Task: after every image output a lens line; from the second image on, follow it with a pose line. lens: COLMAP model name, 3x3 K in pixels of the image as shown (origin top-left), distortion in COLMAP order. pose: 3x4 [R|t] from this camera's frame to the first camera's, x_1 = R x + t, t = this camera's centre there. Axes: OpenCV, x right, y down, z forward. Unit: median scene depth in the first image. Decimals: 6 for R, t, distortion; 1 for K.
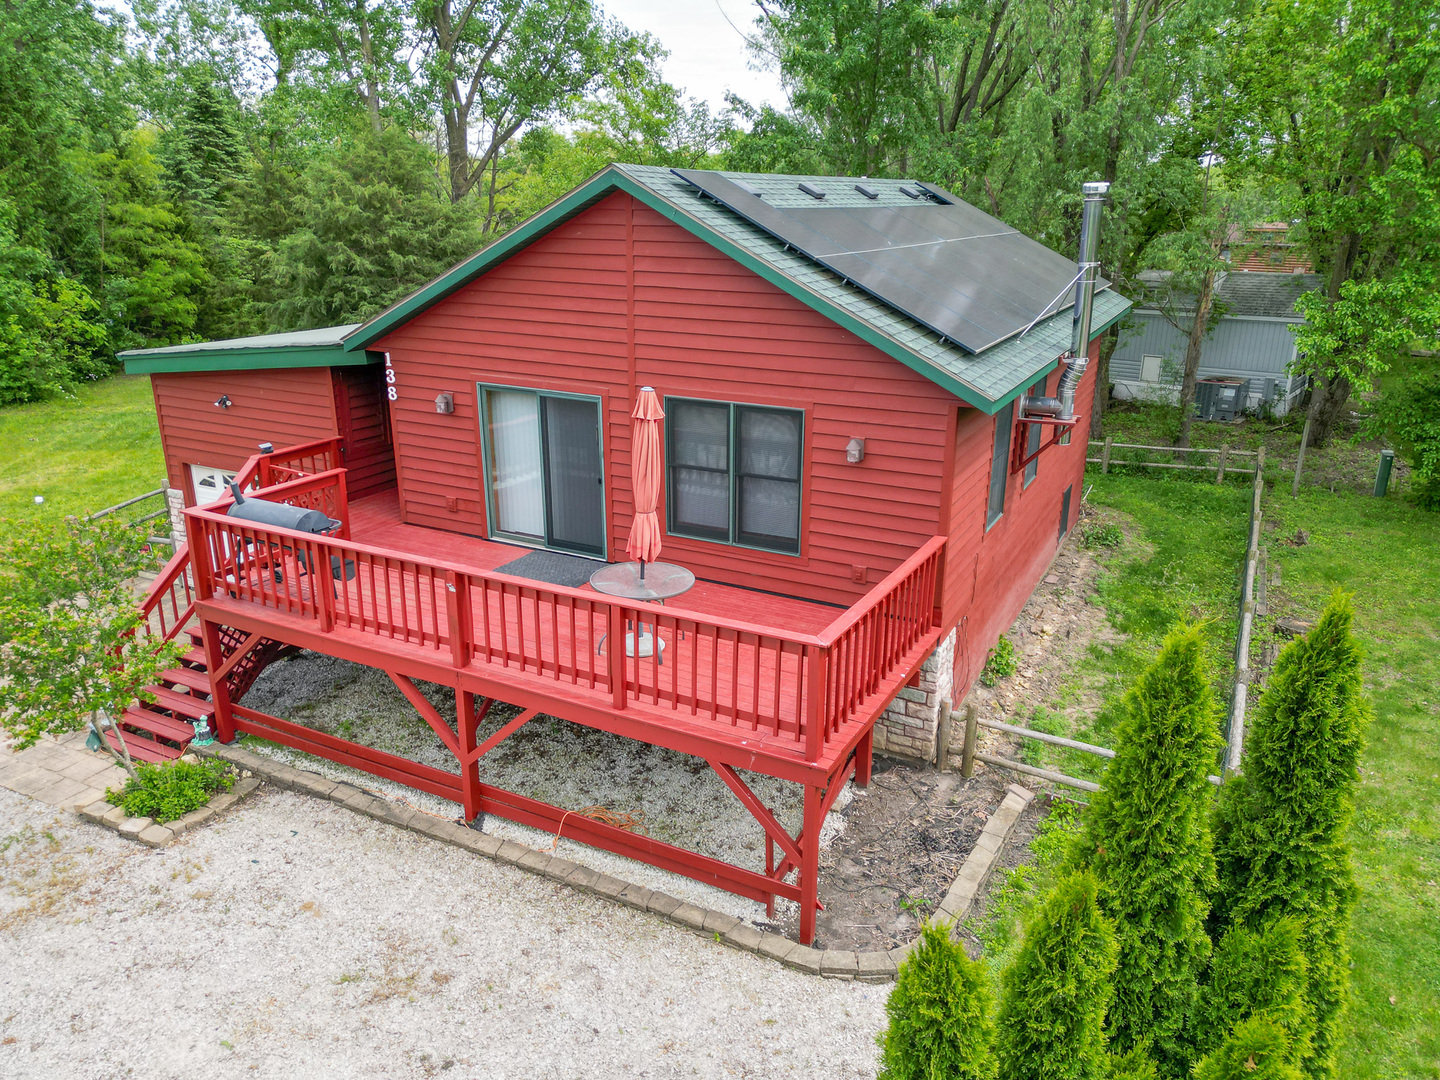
lens RADIAL K [[1017.0, 0, 723.0], [0, 1017.0, 544.0], [0, 0, 1]] dist [0.073429, -0.072386]
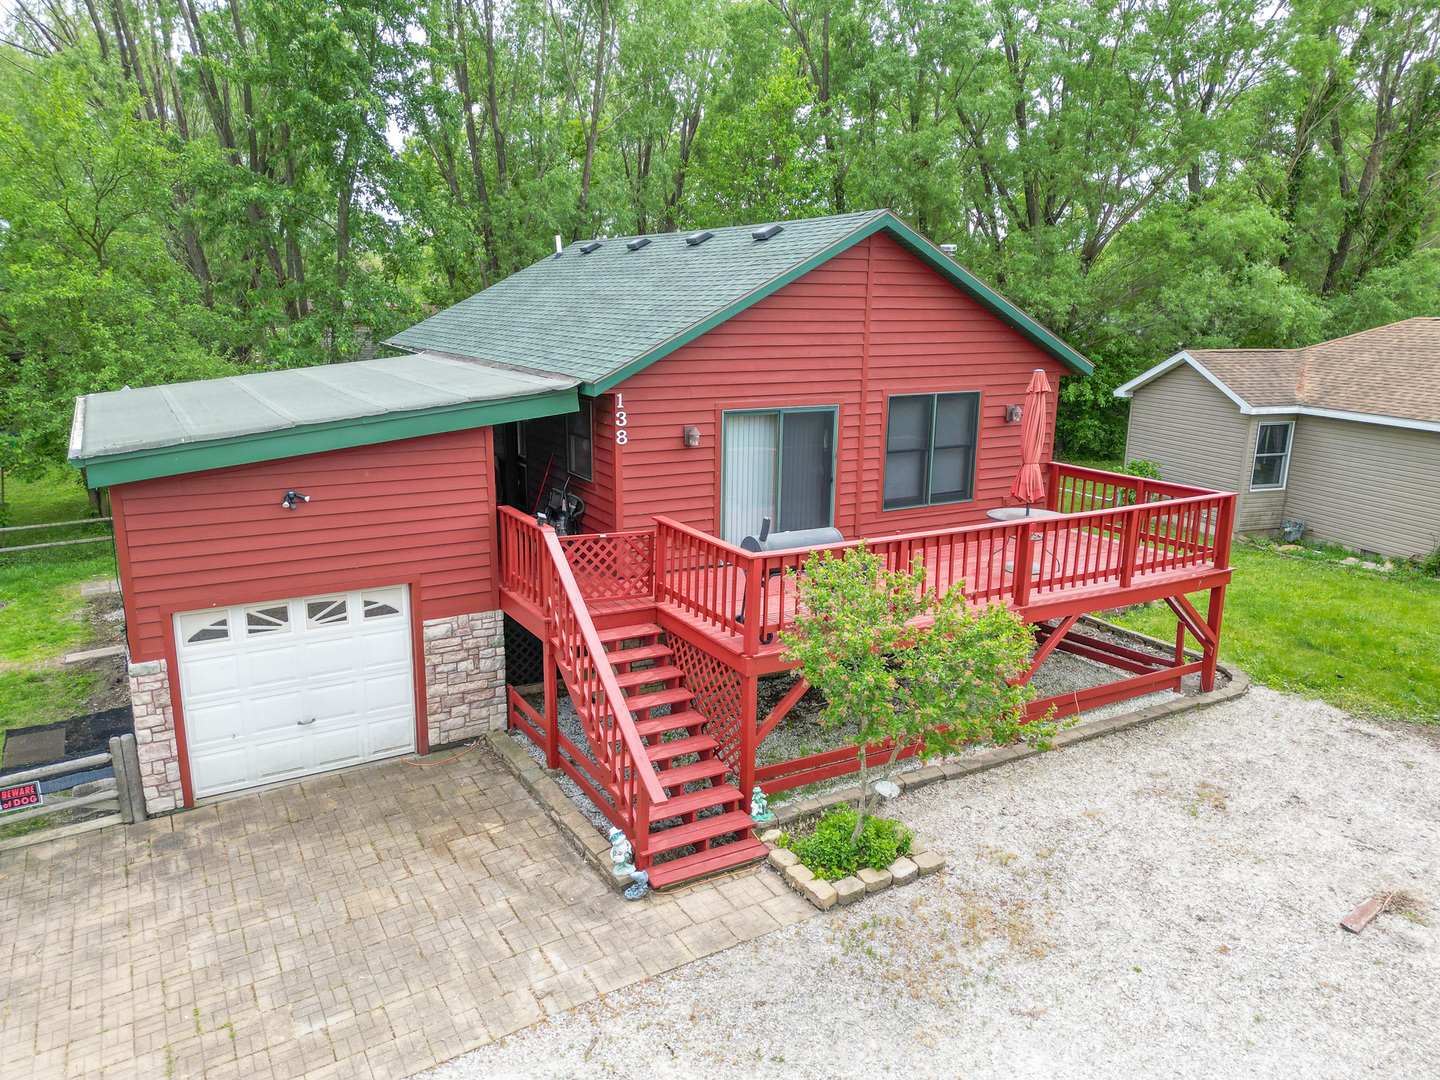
lens RADIAL K [[1017.0, 0, 726.6], [0, 1017.0, 538.9], [0, 0, 1]] dist [0.073429, -0.072386]
pose [[0.540896, -0.193973, 0.818417, -1.180429], [0.258493, 0.964288, 0.057707, -0.097884], [-0.800383, 0.180342, 0.571720, 0.468592]]
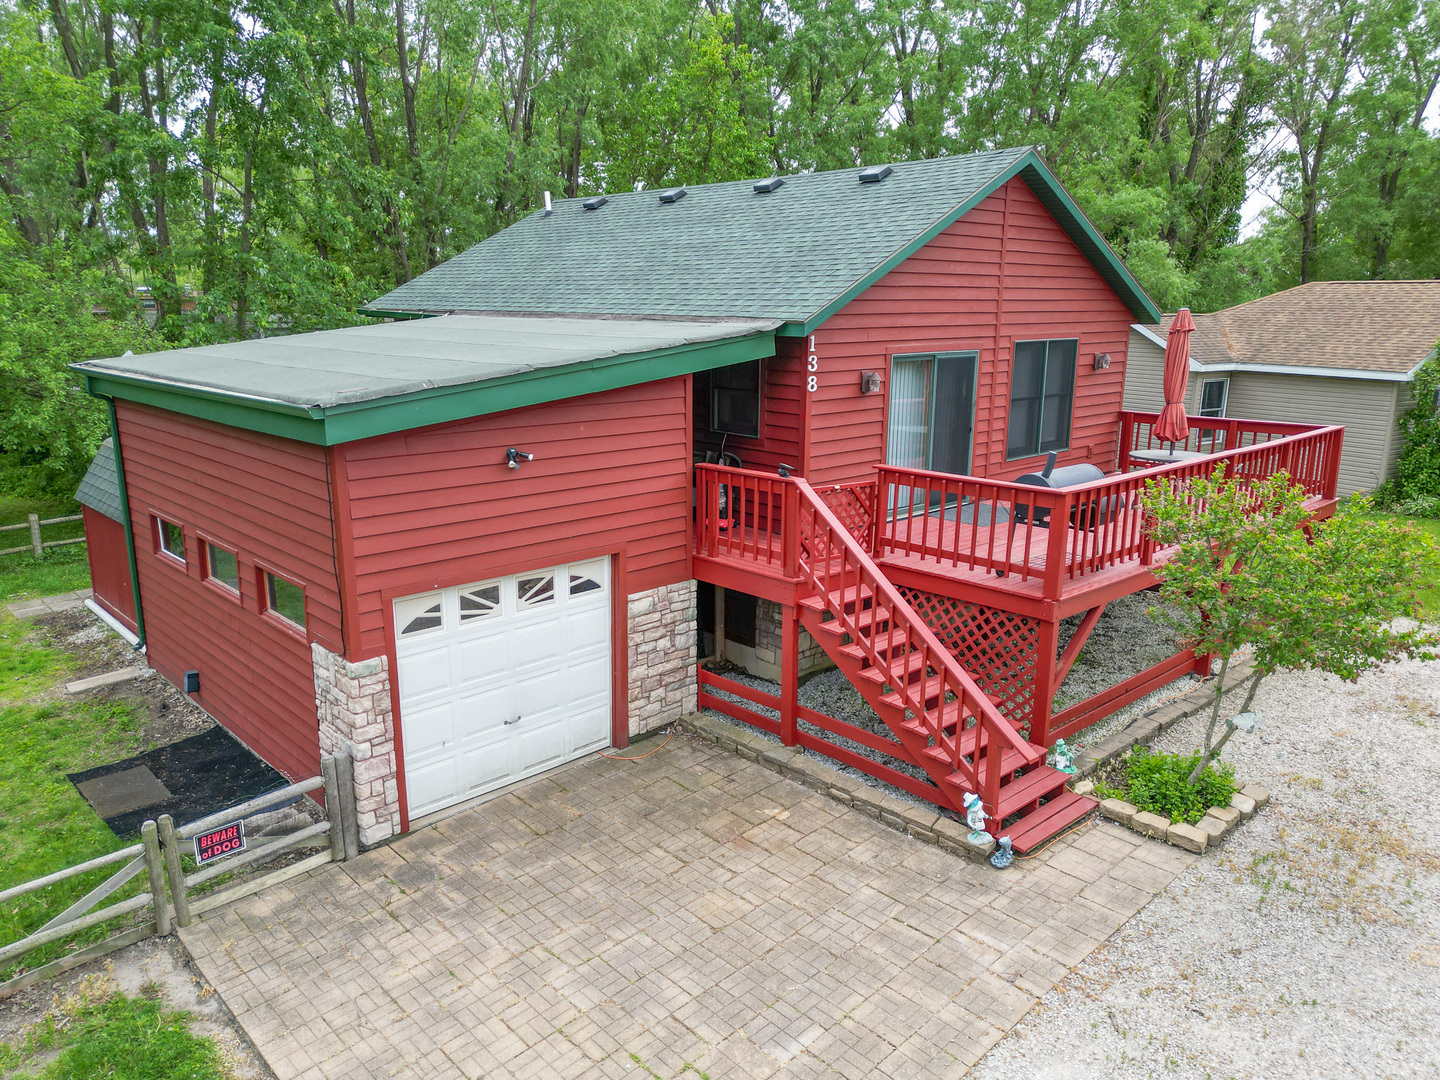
lens RADIAL K [[1017.0, 0, 728.1], [0, 1017.0, 537.5], [0, 0, 1]] dist [0.073429, -0.072386]
pose [[0.335100, -0.220410, 0.916039, -1.303769], [0.294693, 0.947990, 0.120295, -0.167720], [-0.894910, 0.229640, 0.382625, 0.870082]]
